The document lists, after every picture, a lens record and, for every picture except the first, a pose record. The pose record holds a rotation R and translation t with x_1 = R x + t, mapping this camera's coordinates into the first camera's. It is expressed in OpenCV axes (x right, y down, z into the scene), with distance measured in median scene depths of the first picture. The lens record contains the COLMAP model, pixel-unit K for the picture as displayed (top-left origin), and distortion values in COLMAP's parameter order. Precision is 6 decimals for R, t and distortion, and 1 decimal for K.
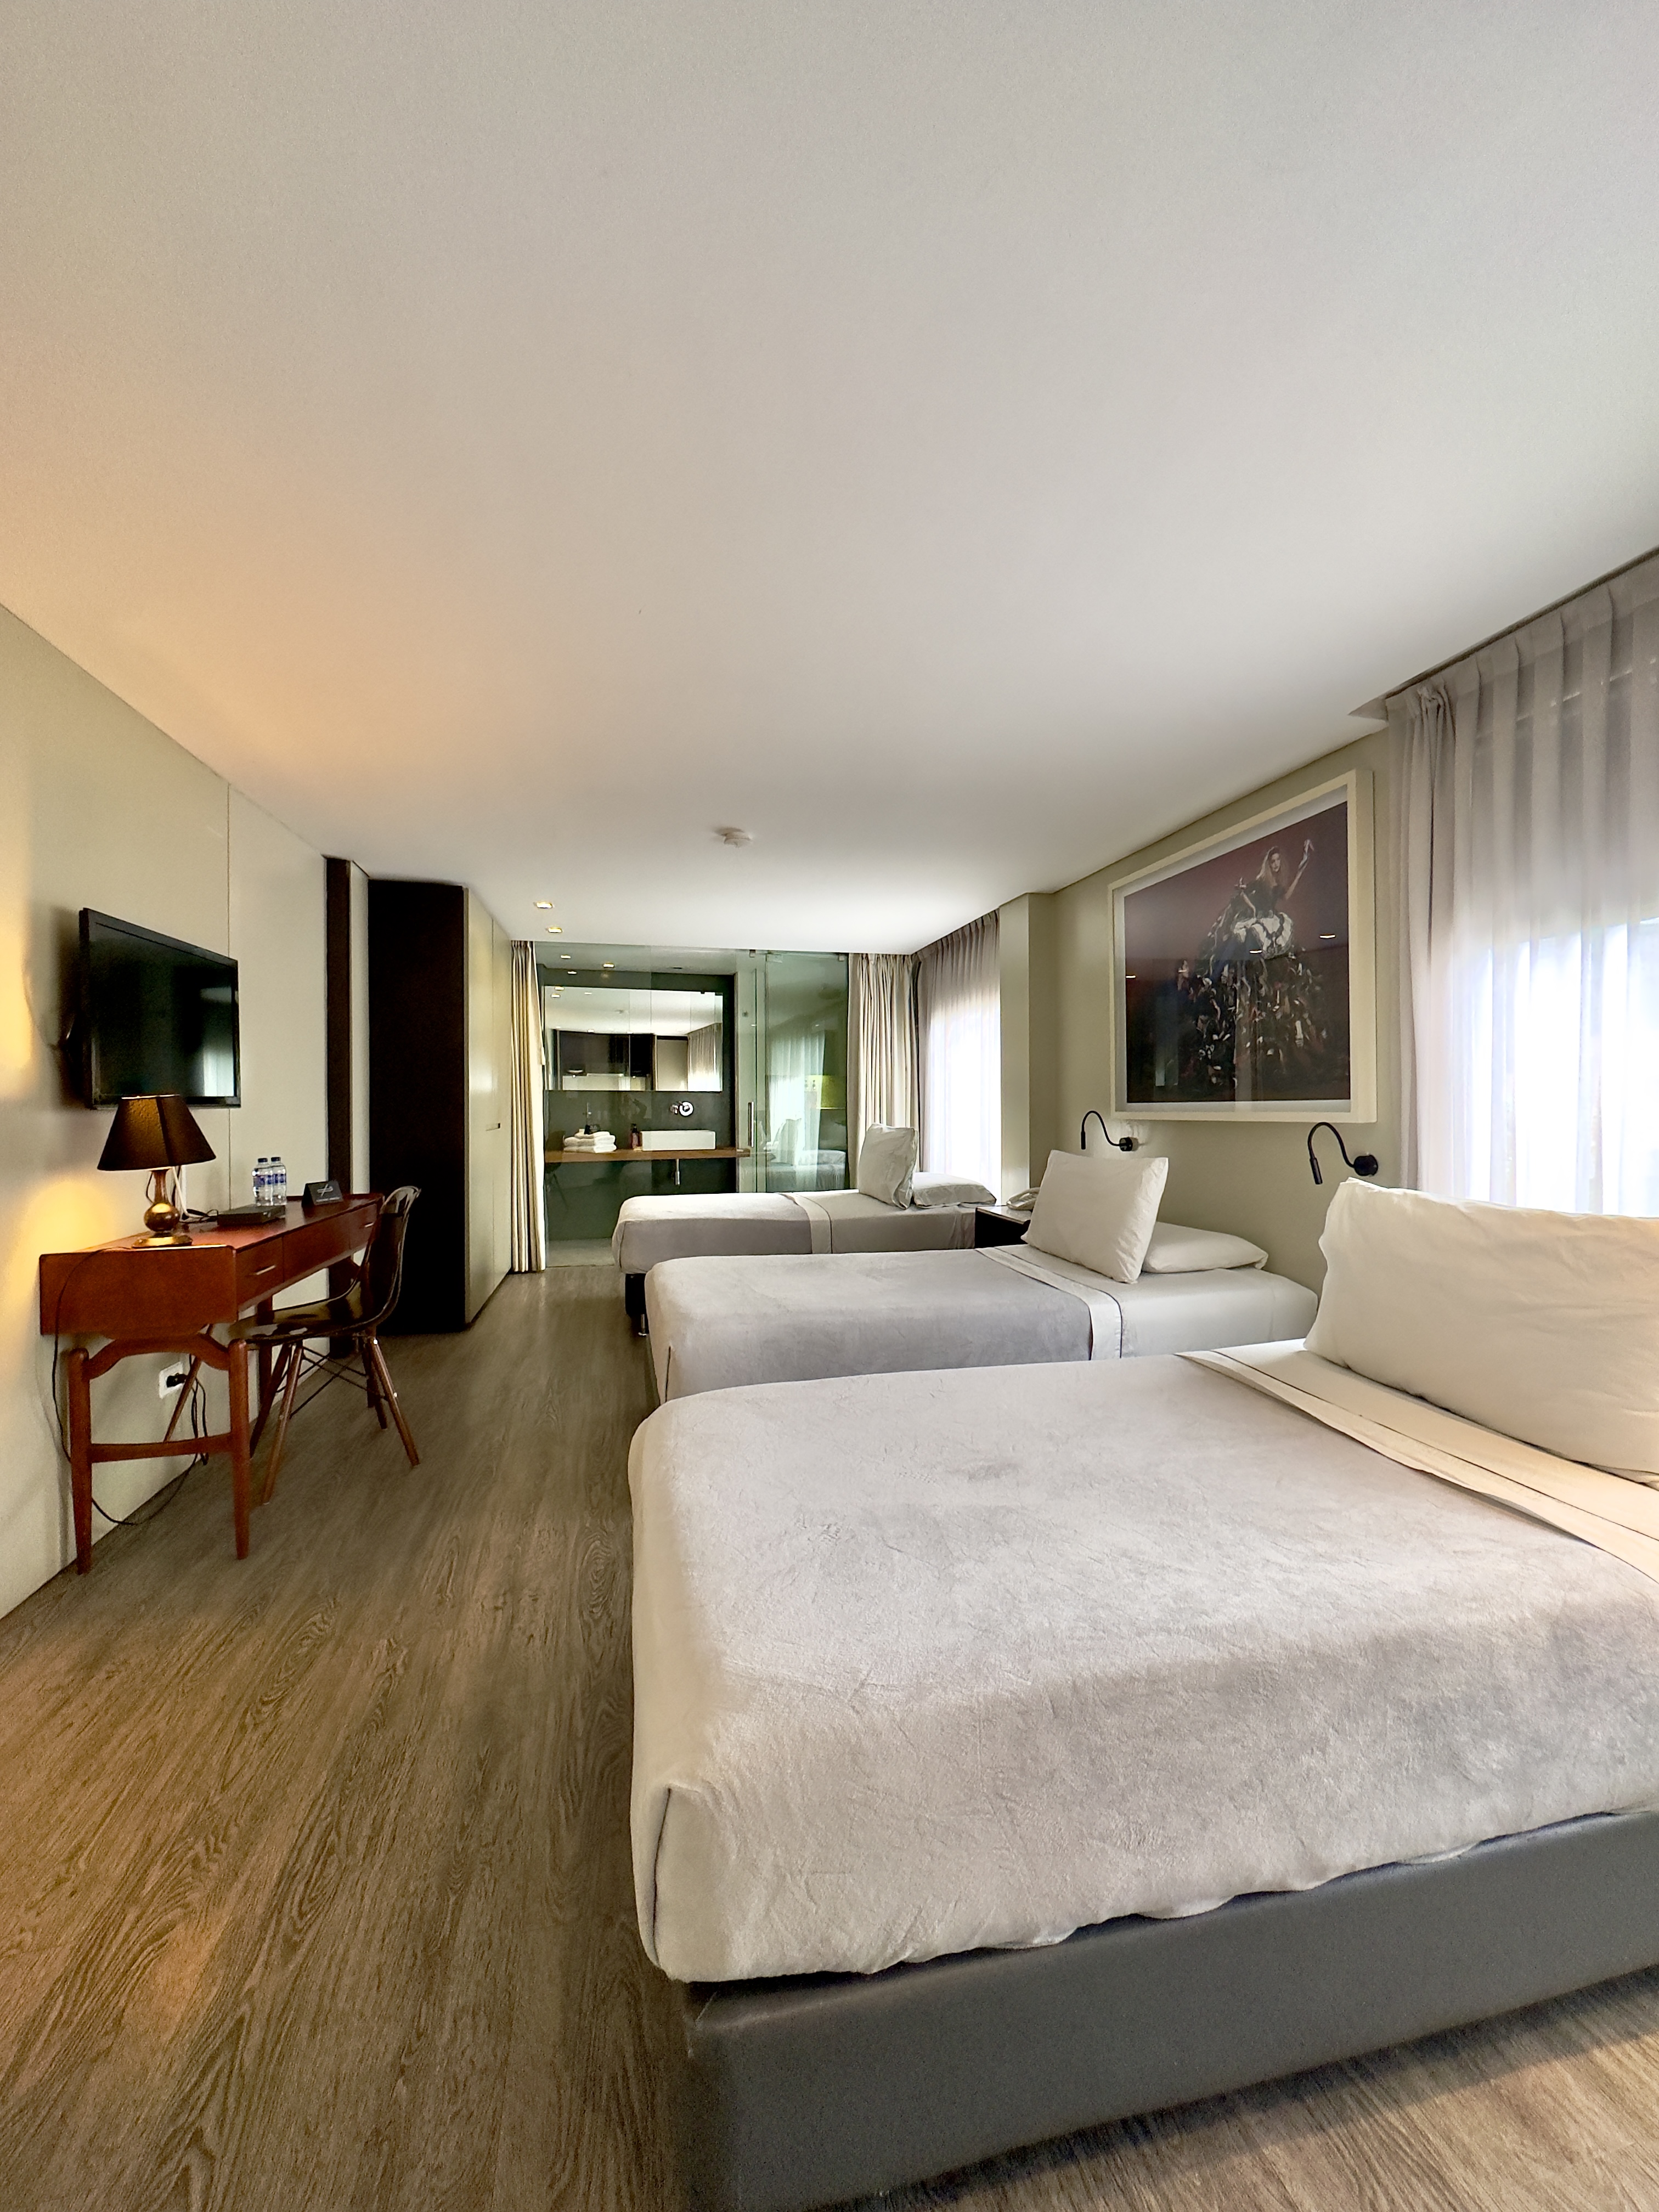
lens RADIAL K [[882.8, 0, 826.6], [0, 882.8, 1108.6], [0, 0, 1]] dist [-0.003111, 0.000604]
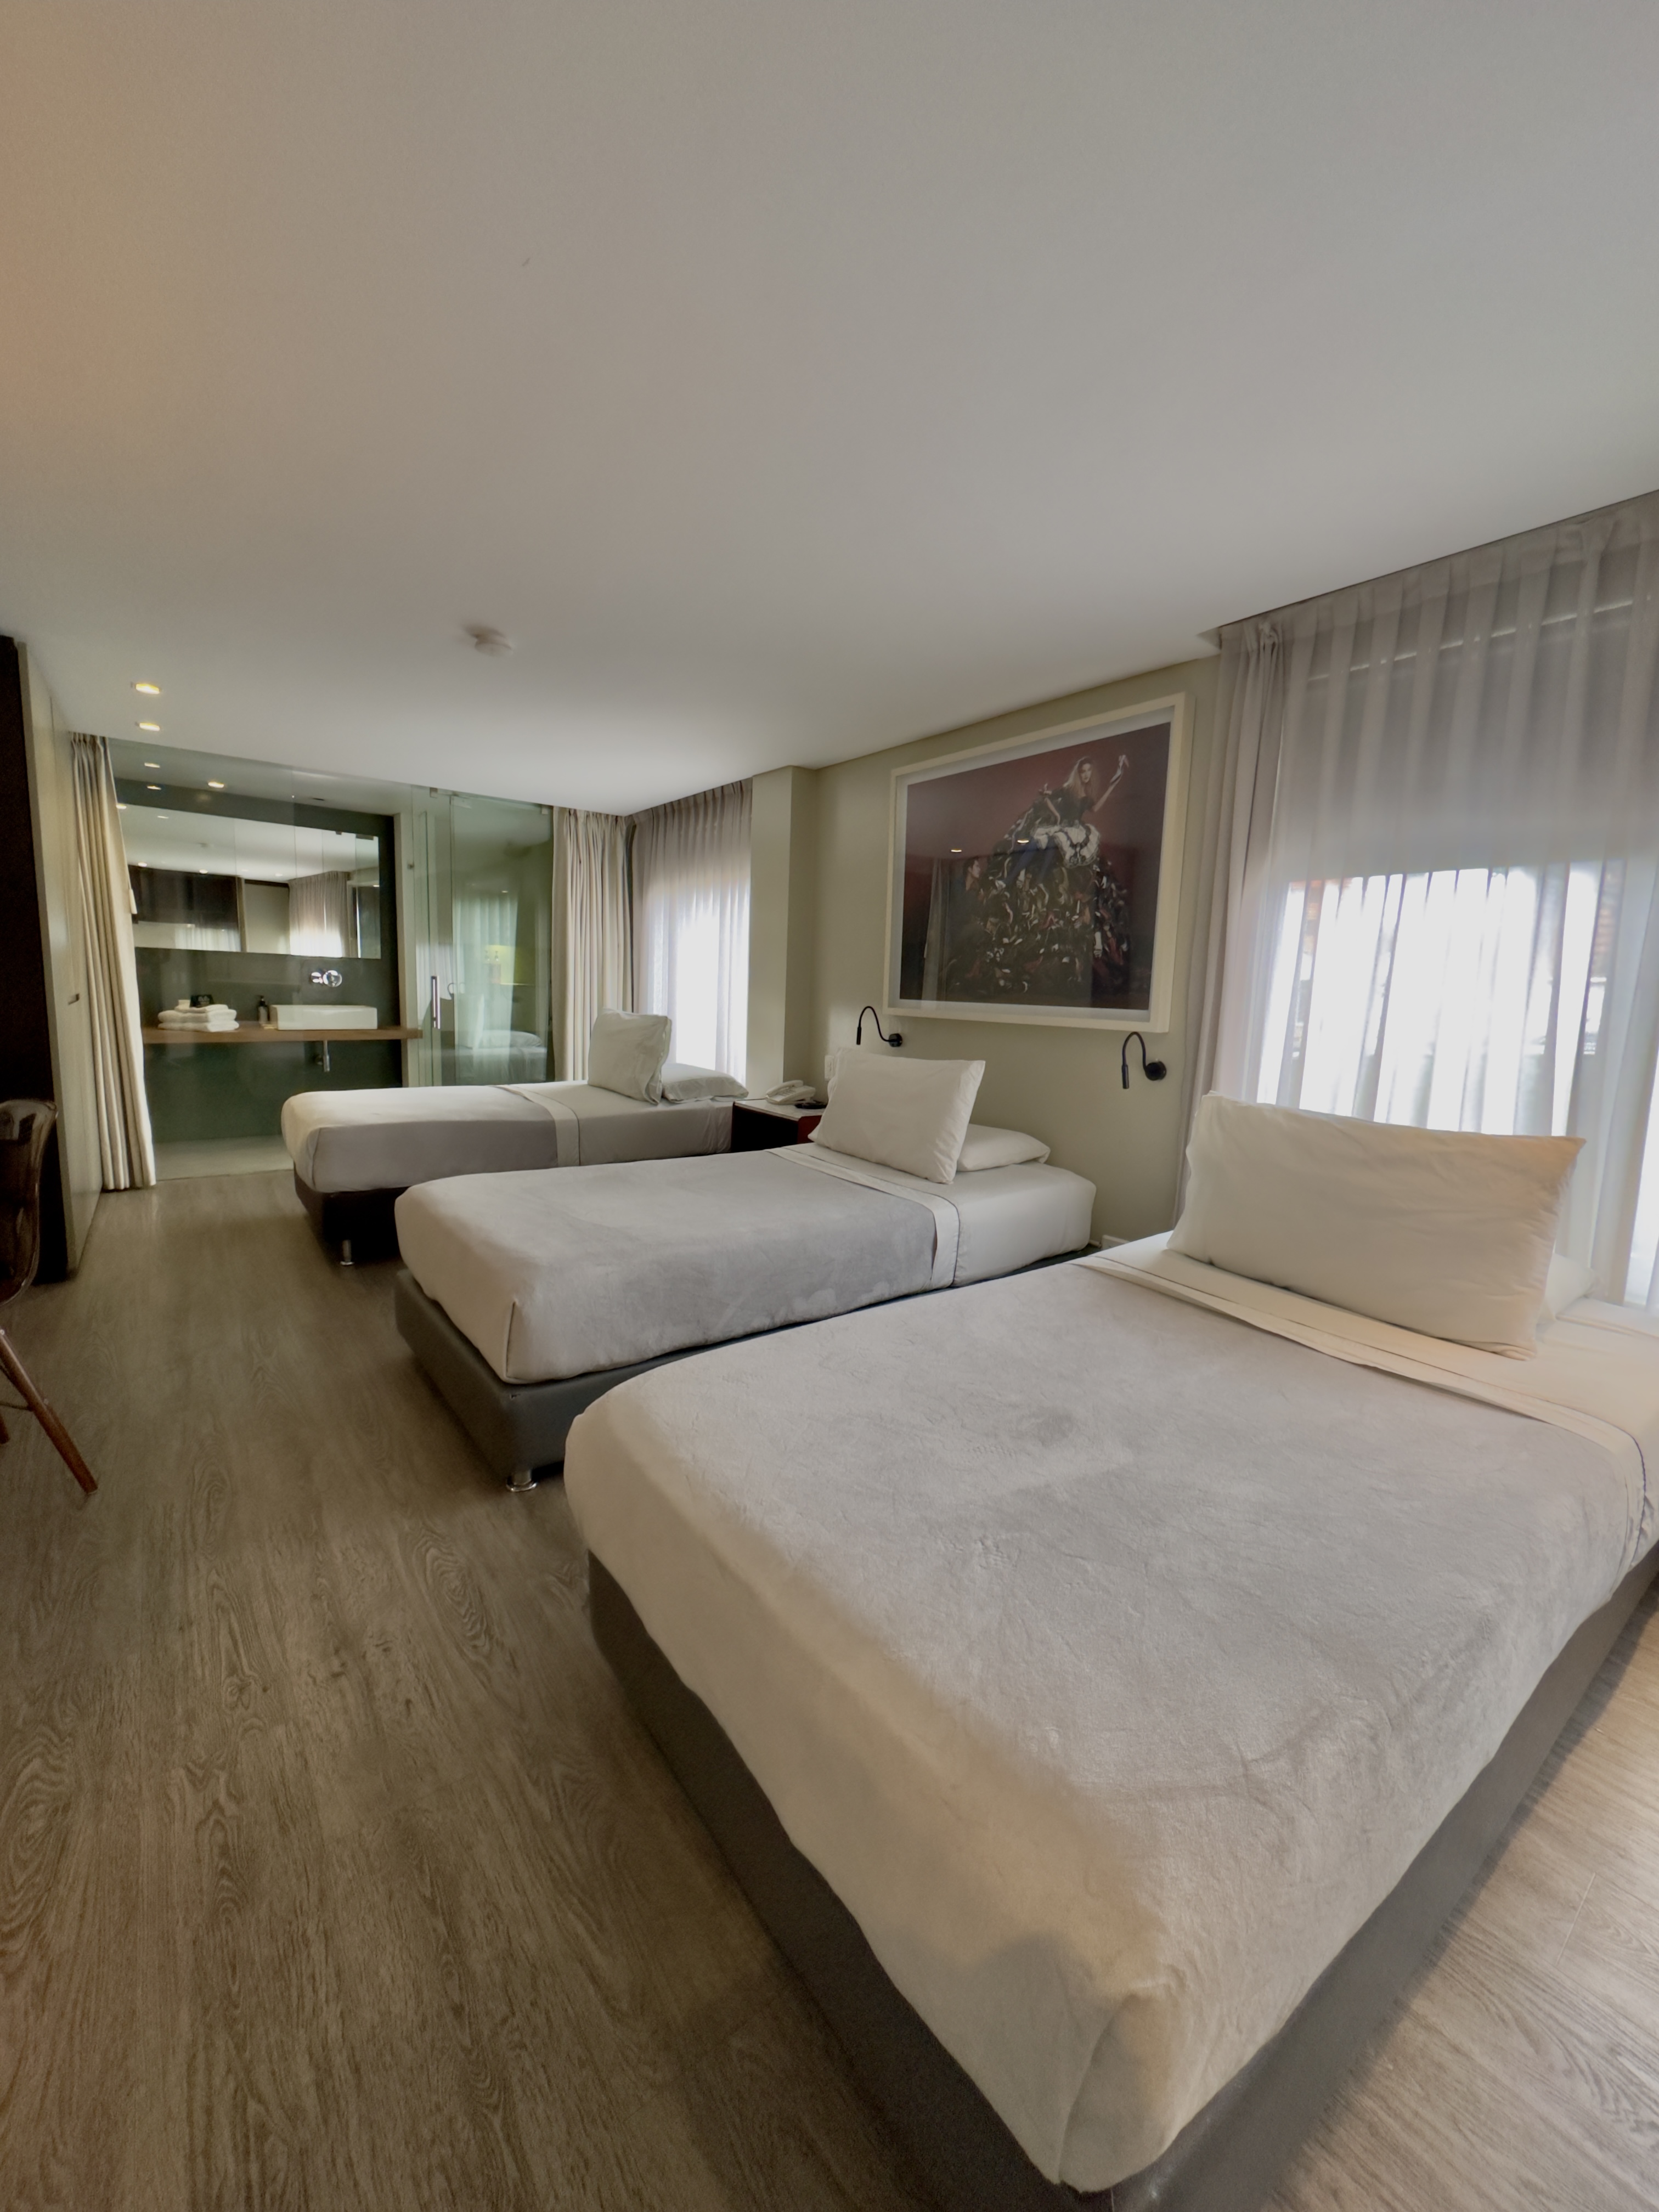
lens RADIAL K [[882.8, 0, 830.9], [0, 882.8, 1109.0], [0, 0, 1]] dist [-0.003111, 0.000604]
pose [[0.911983, -0.019854, 0.409747, -0.199102], [-0.038589, 0.990247, 0.133872, -0.019066], [-0.408409, -0.137900, 0.902322, 0.150290]]
